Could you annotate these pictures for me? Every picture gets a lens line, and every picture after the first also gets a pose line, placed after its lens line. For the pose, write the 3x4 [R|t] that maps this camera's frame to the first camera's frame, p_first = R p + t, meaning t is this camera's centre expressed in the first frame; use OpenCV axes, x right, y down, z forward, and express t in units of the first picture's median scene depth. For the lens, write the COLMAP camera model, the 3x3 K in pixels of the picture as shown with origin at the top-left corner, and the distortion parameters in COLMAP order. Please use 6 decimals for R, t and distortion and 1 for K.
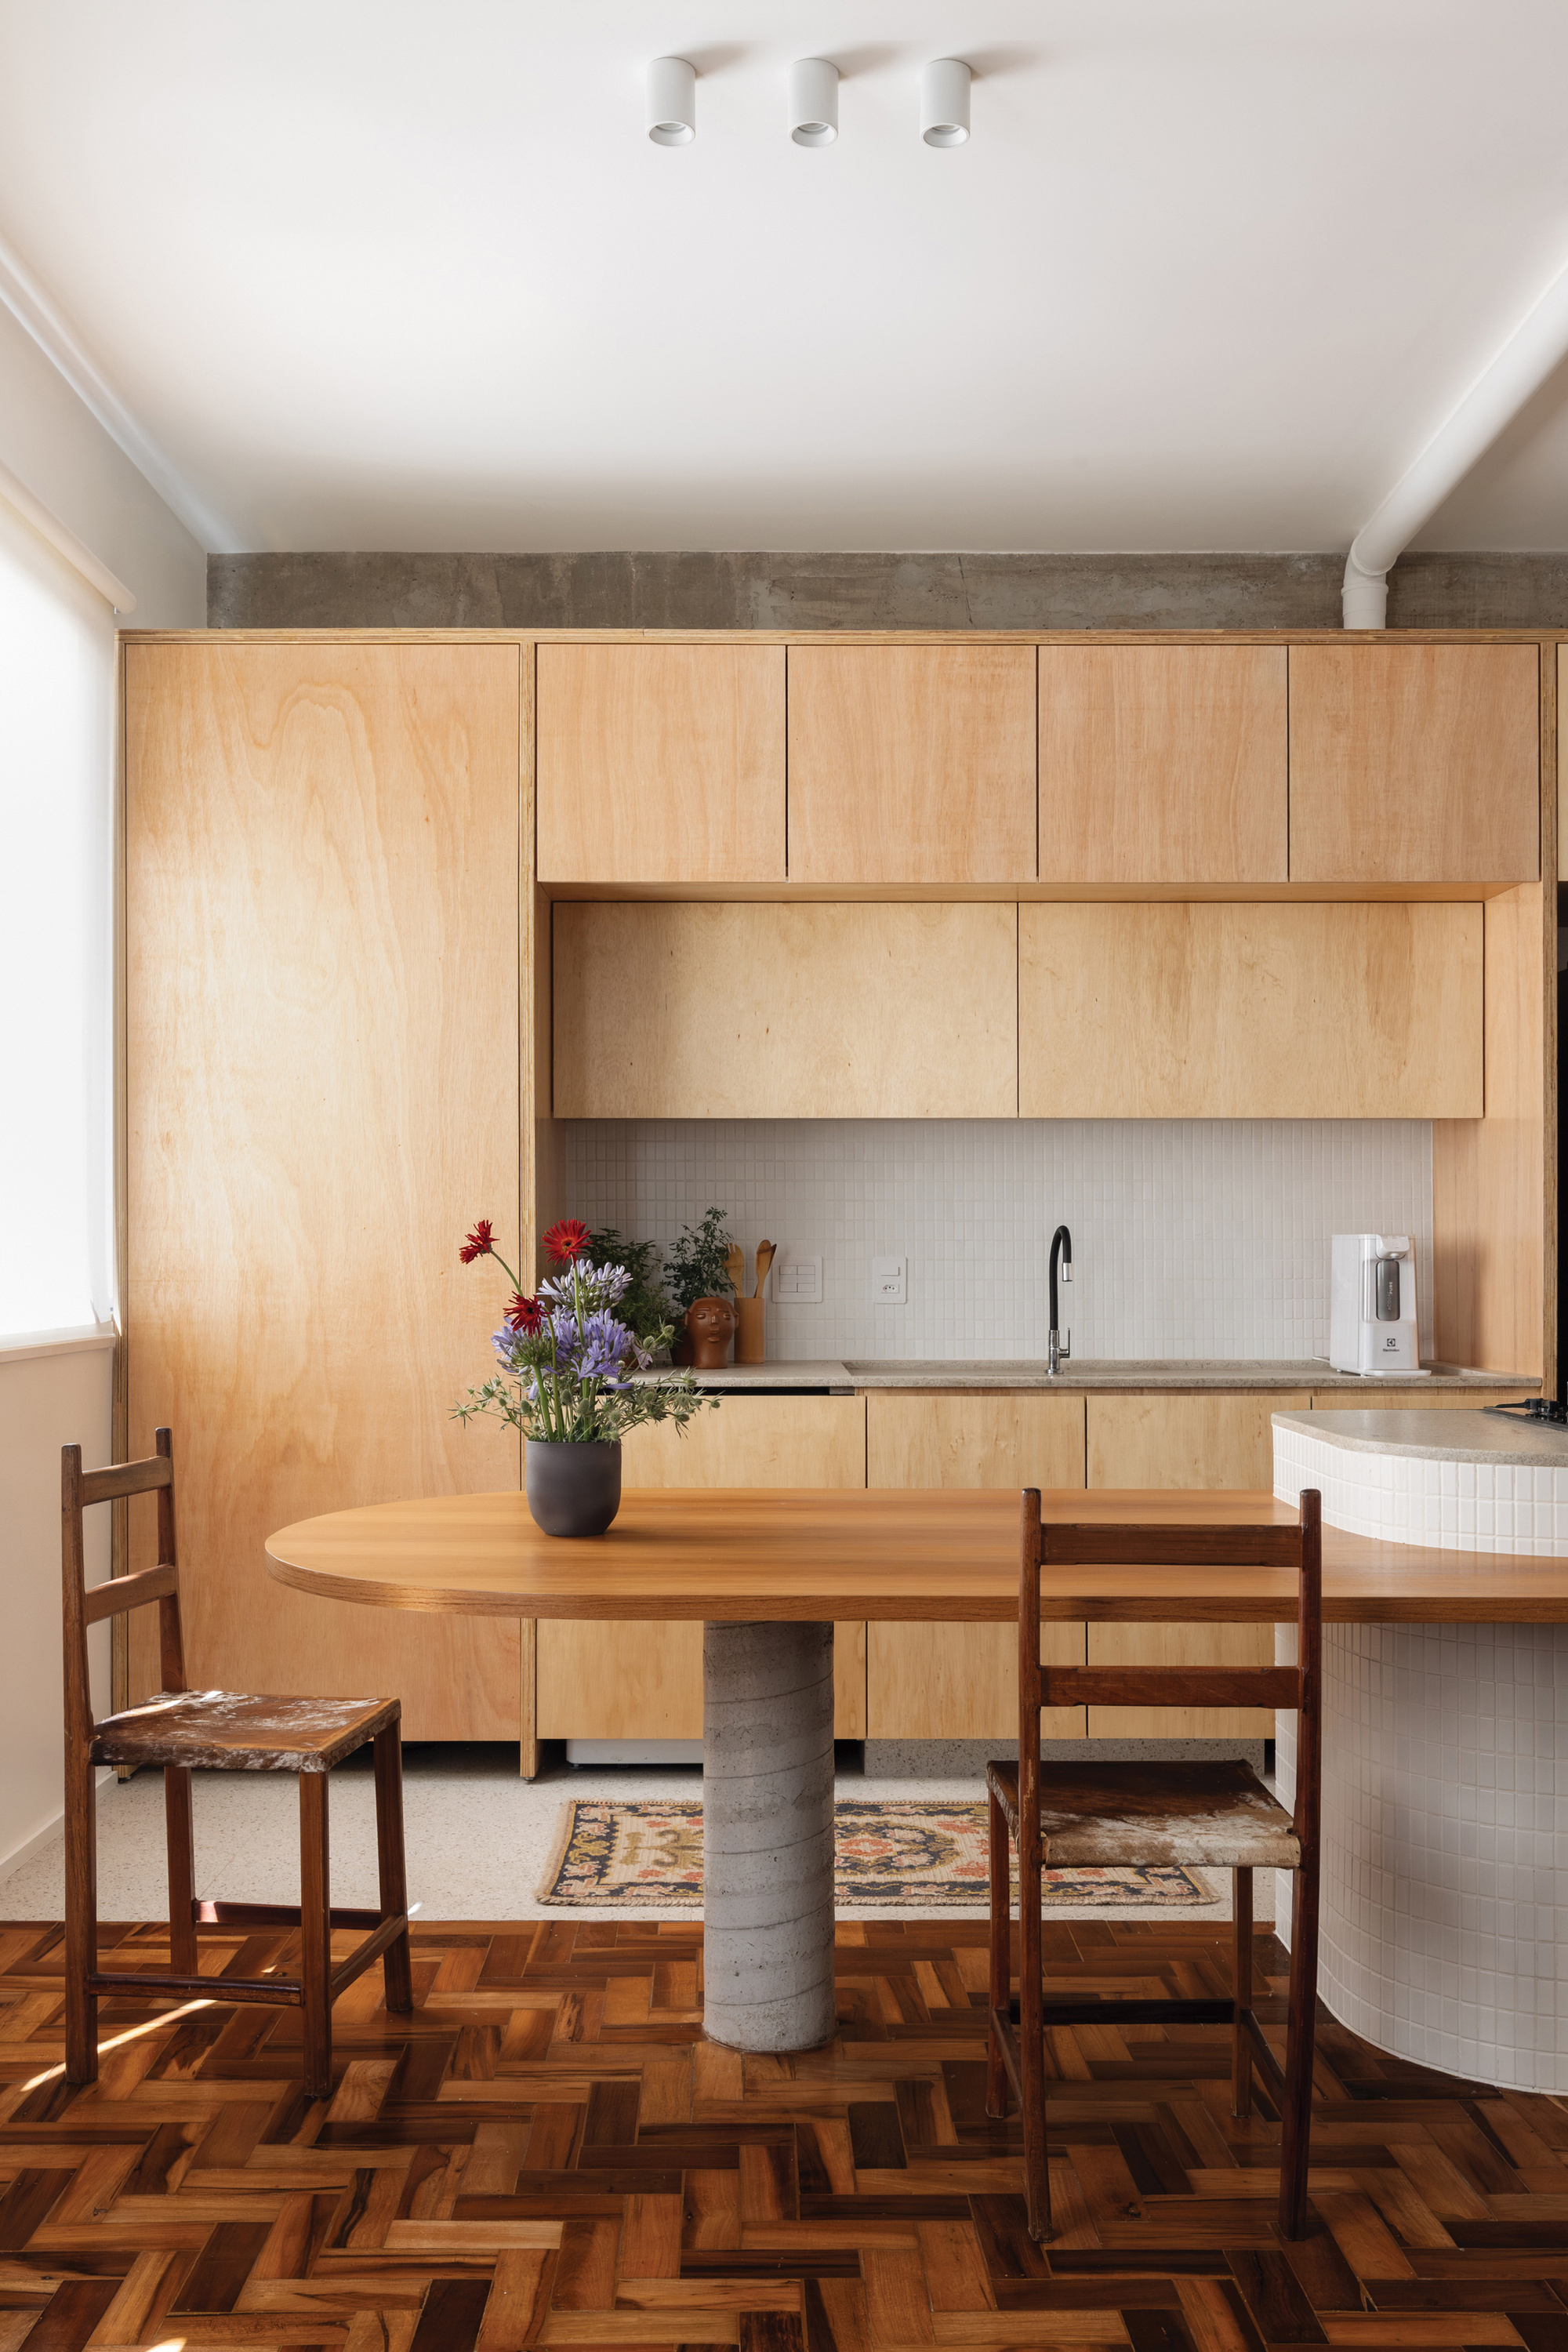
lens RADIAL K [[2040.2, 0, 761.6], [0, 2040.2, 1245.6], [0, 0, 1]] dist [-0.000865, -0.002179]
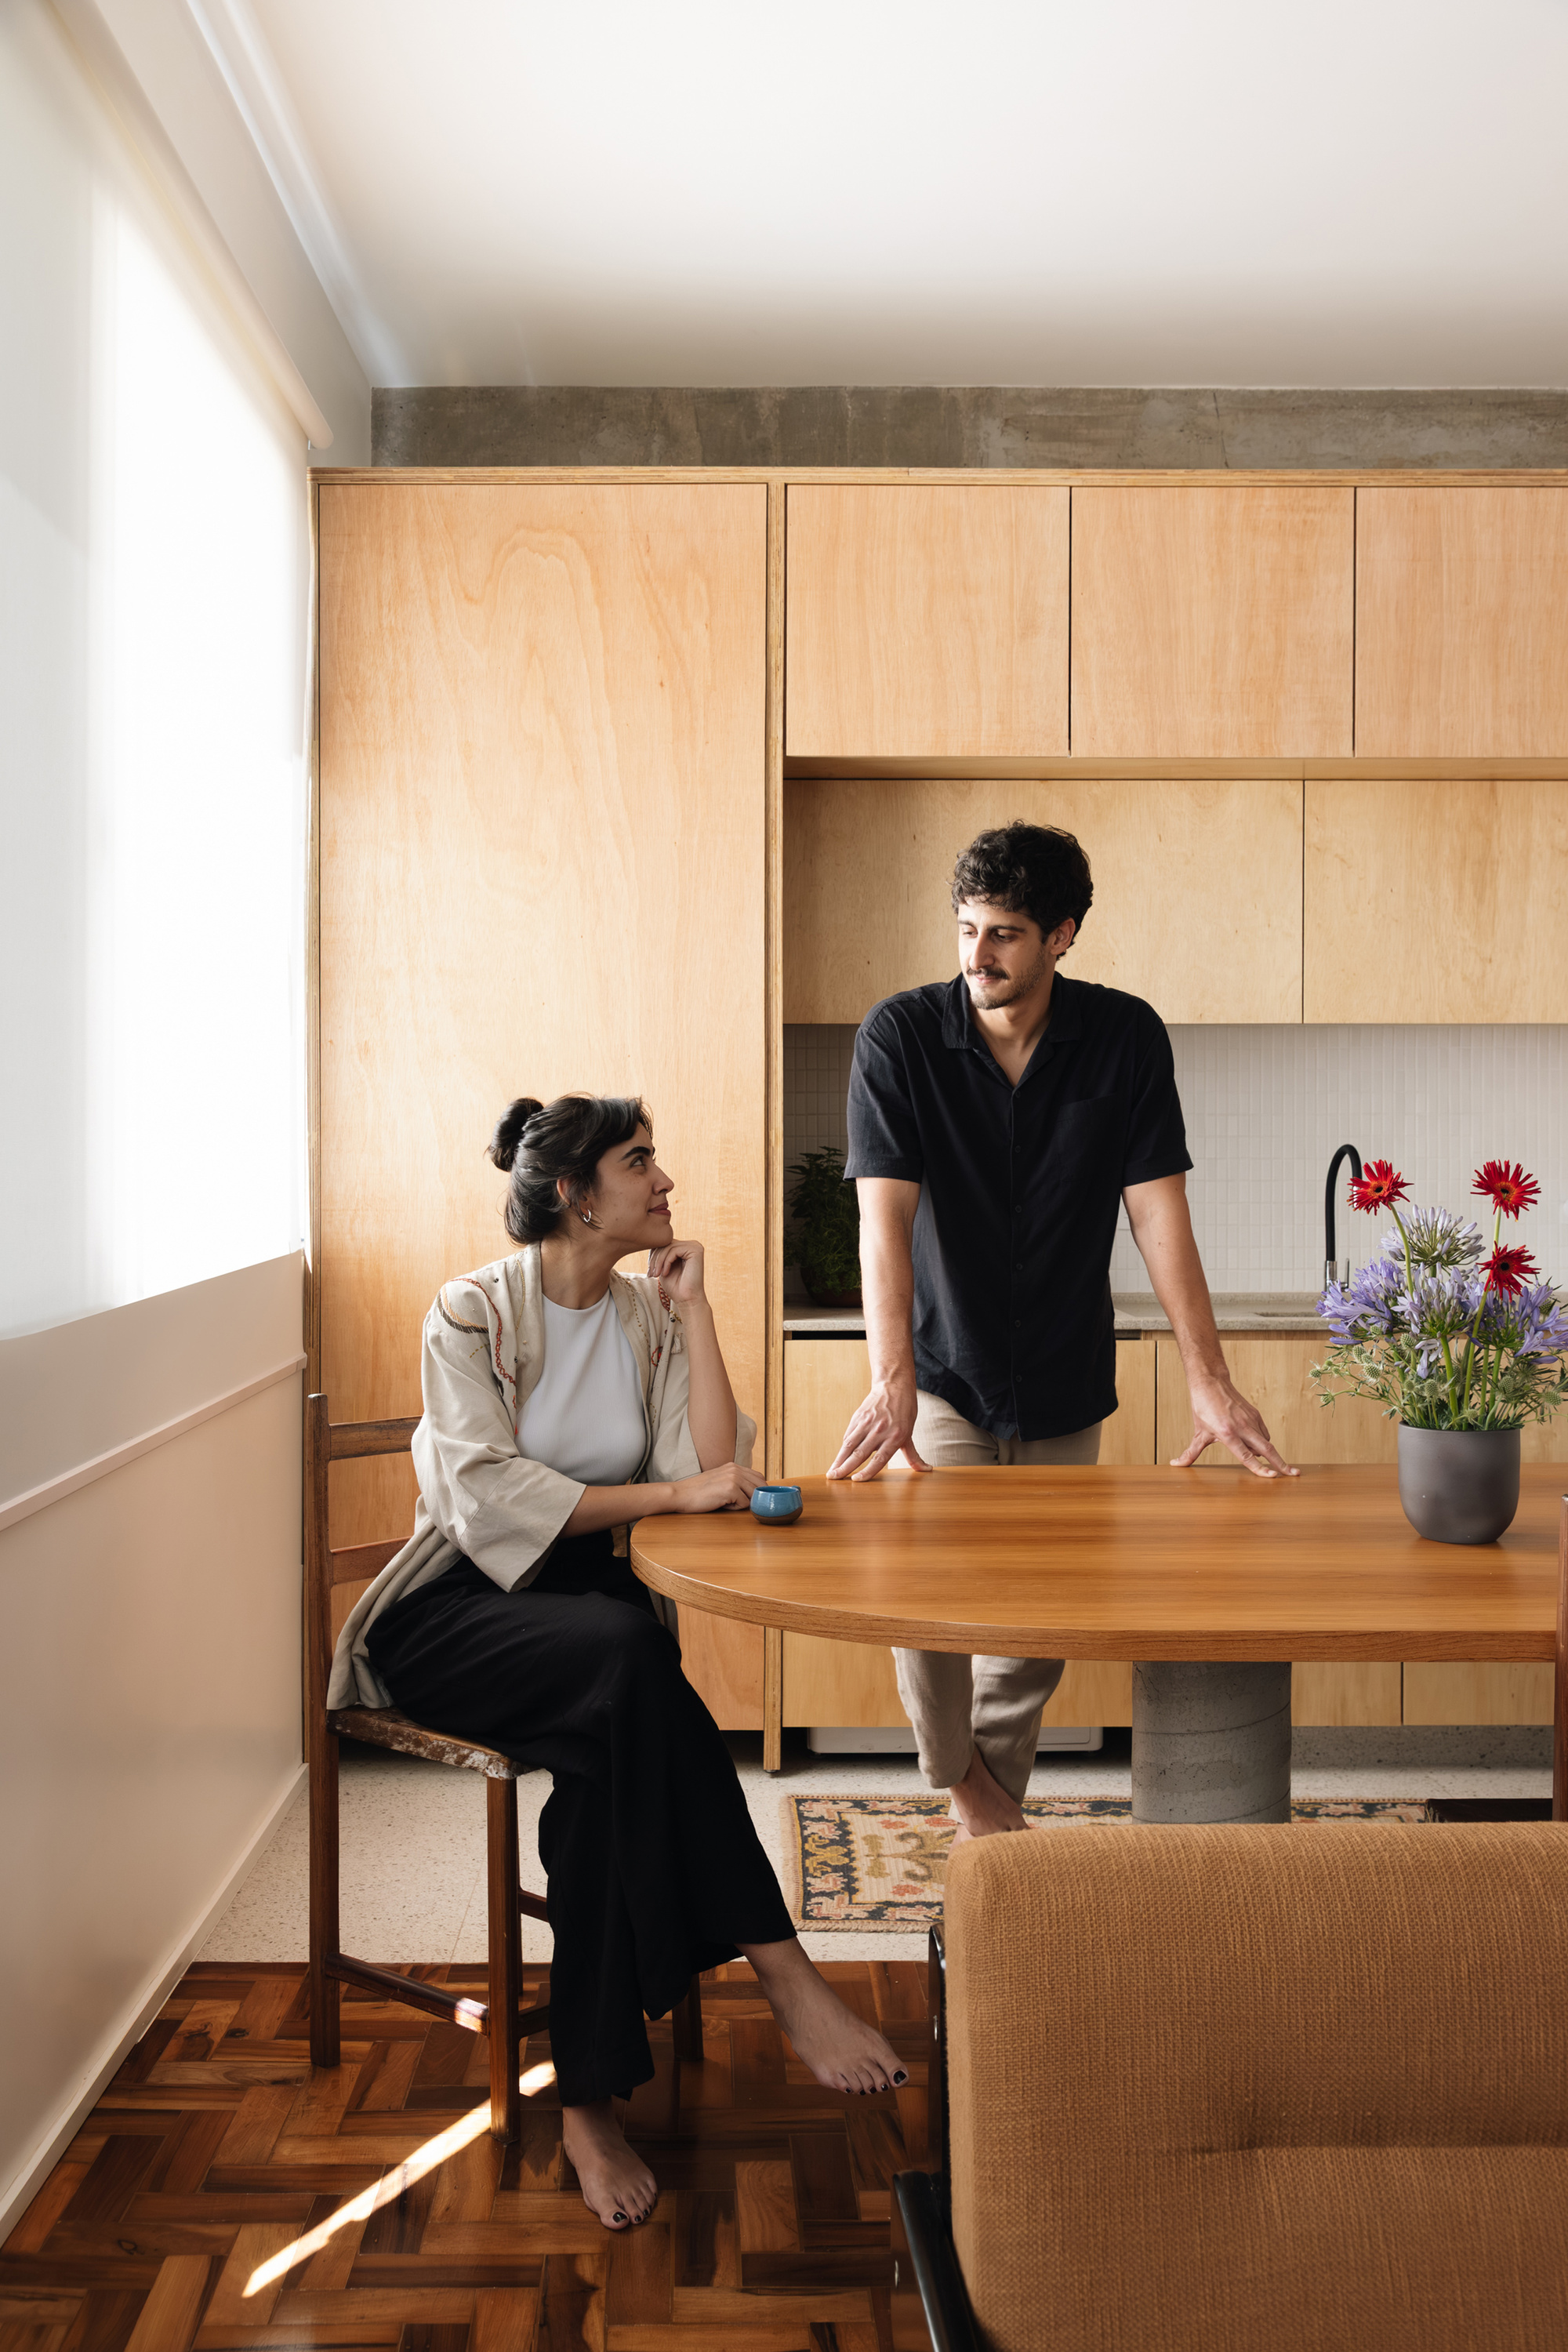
lens RADIAL K [[2073.4, 0, 735.2], [0, 2073.4, 1175.2], [0, 0, 1]] dist [-0.006400, 0.007670]
pose [[0.999999, 0.000836, 0.001186, -0.132904], [-0.000859, 0.999802, 0.019890, -0.015106], [-0.001169, -0.019891, 0.999801, 0.101485]]
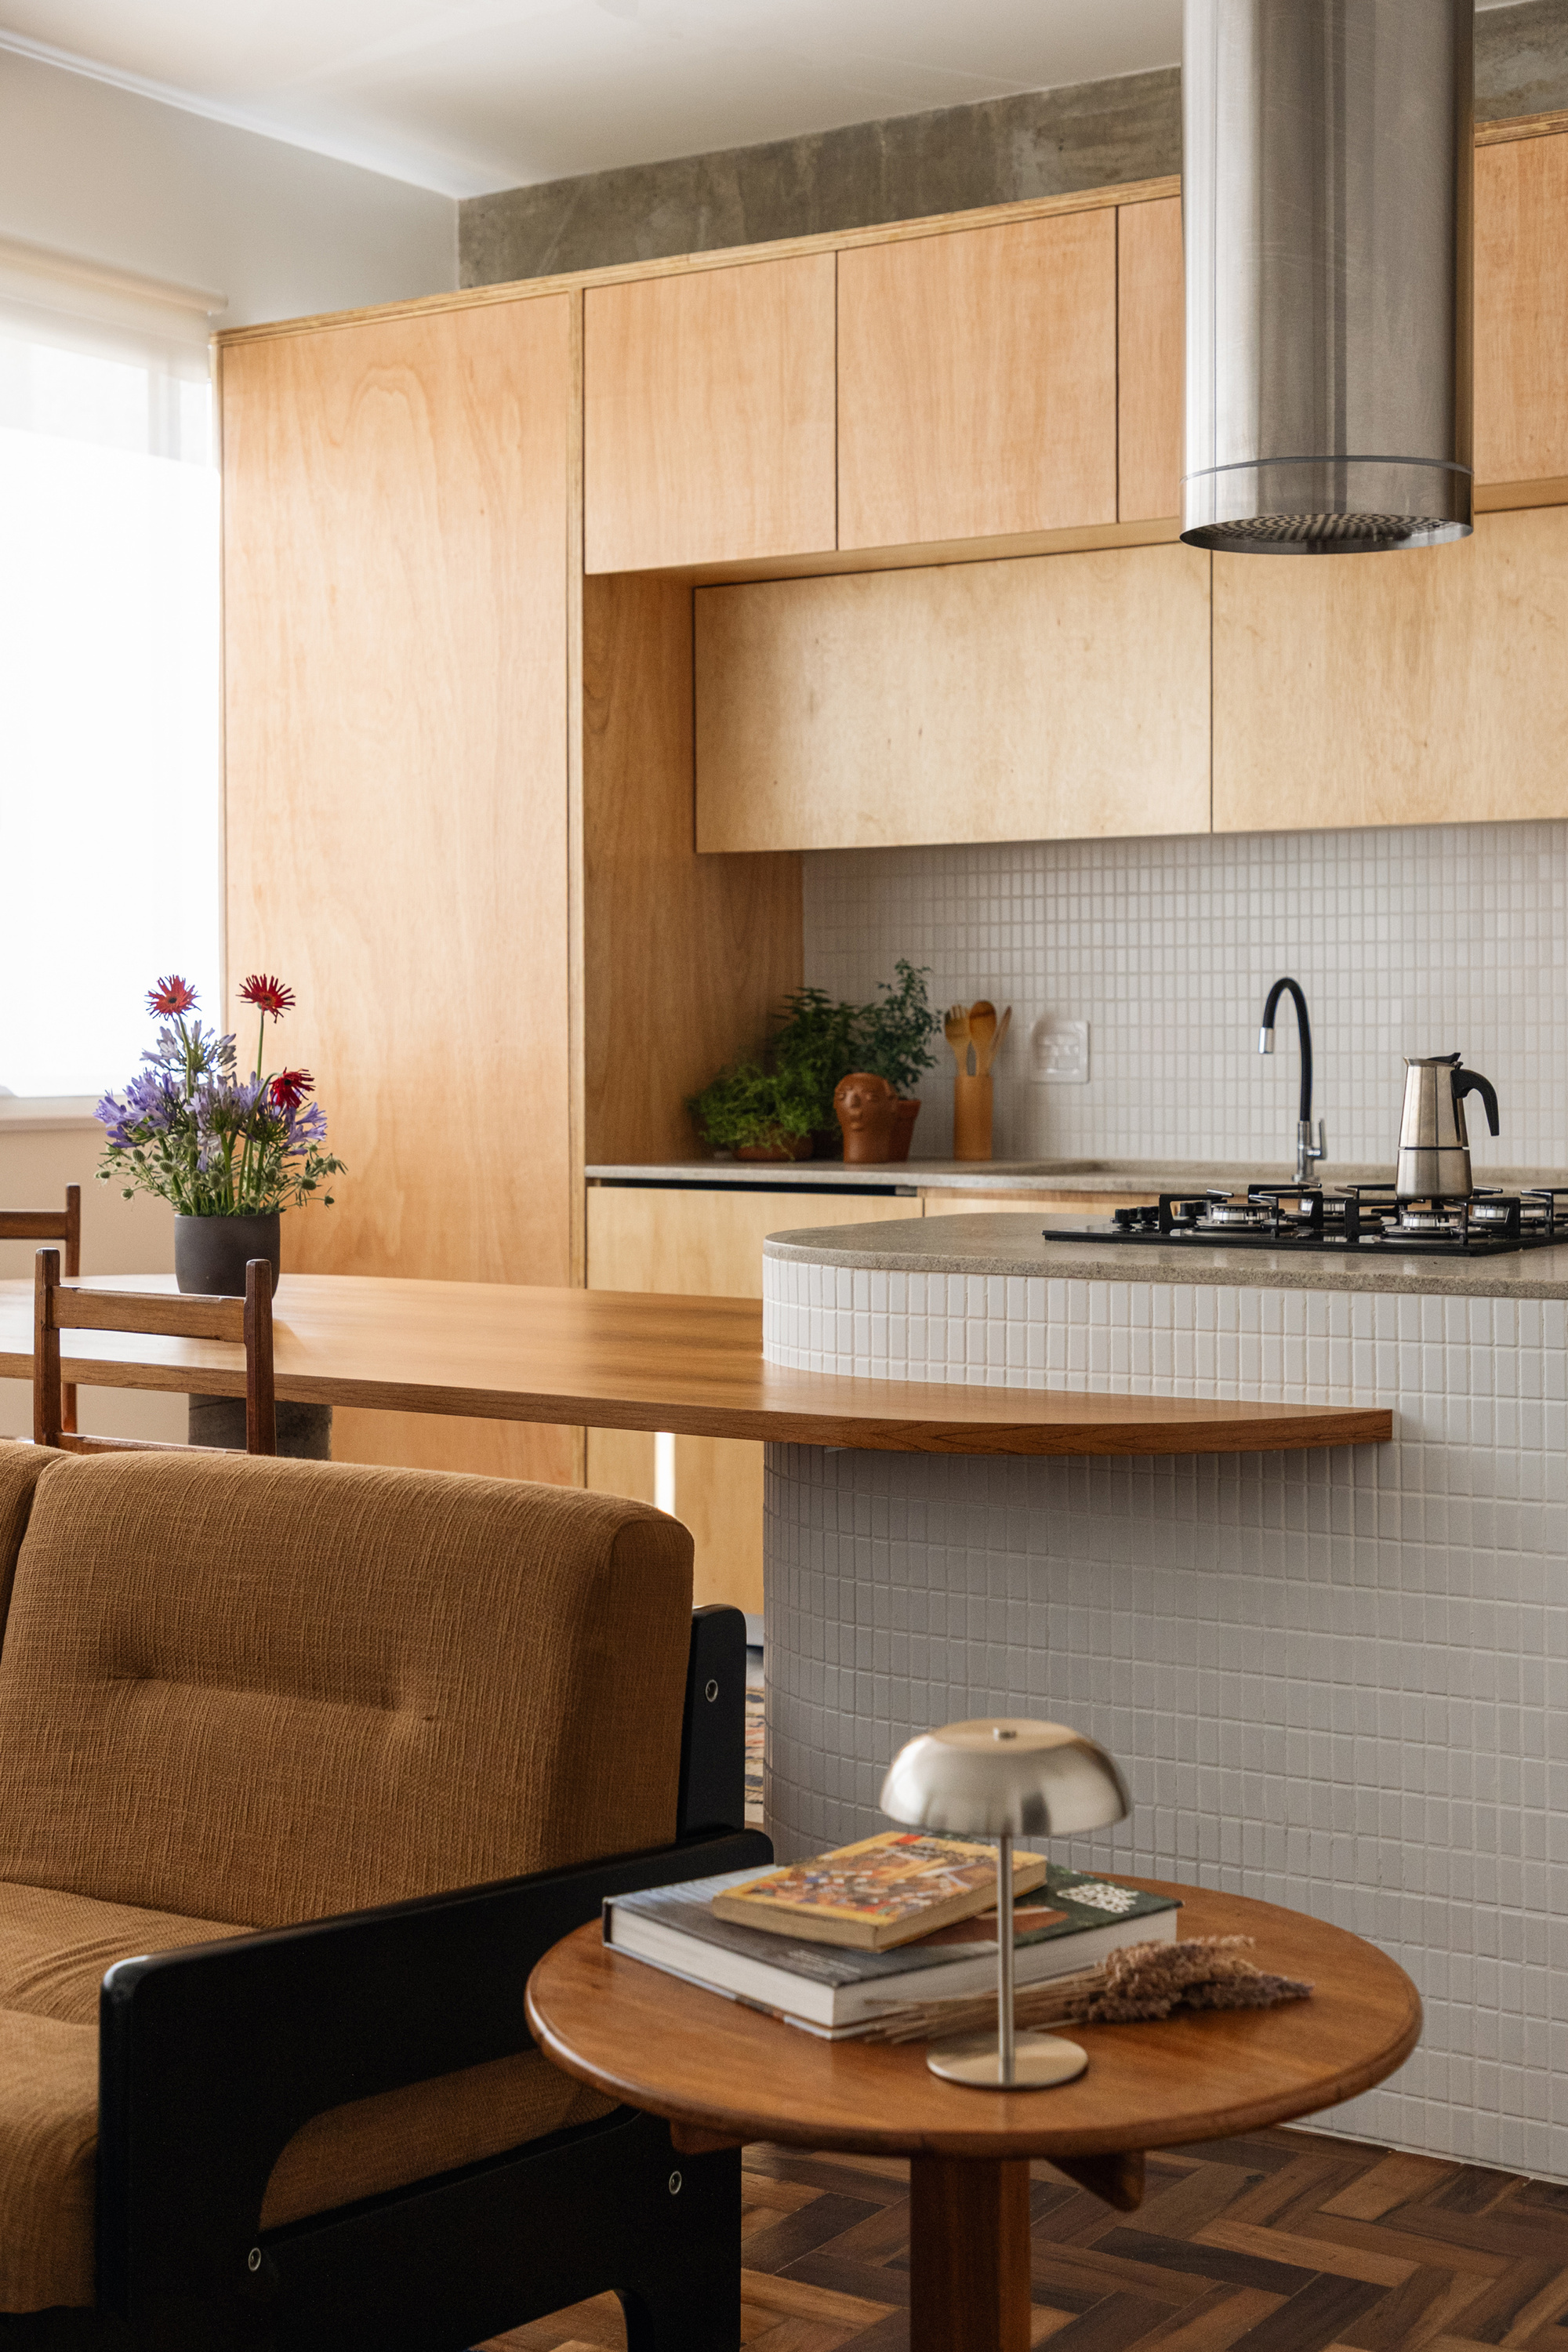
lens RADIAL K [[3181.7, 0, 833.9], [0, 3181.7, 1072.7], [0, 0, 1]] dist [0.040341, -0.048879]
pose [[0.840188, 0.005574, -0.542267, 0.687287], [0.003700, 0.999865, 0.016012, 0.006165], [0.542283, -0.015459, 0.840054, -0.050197]]
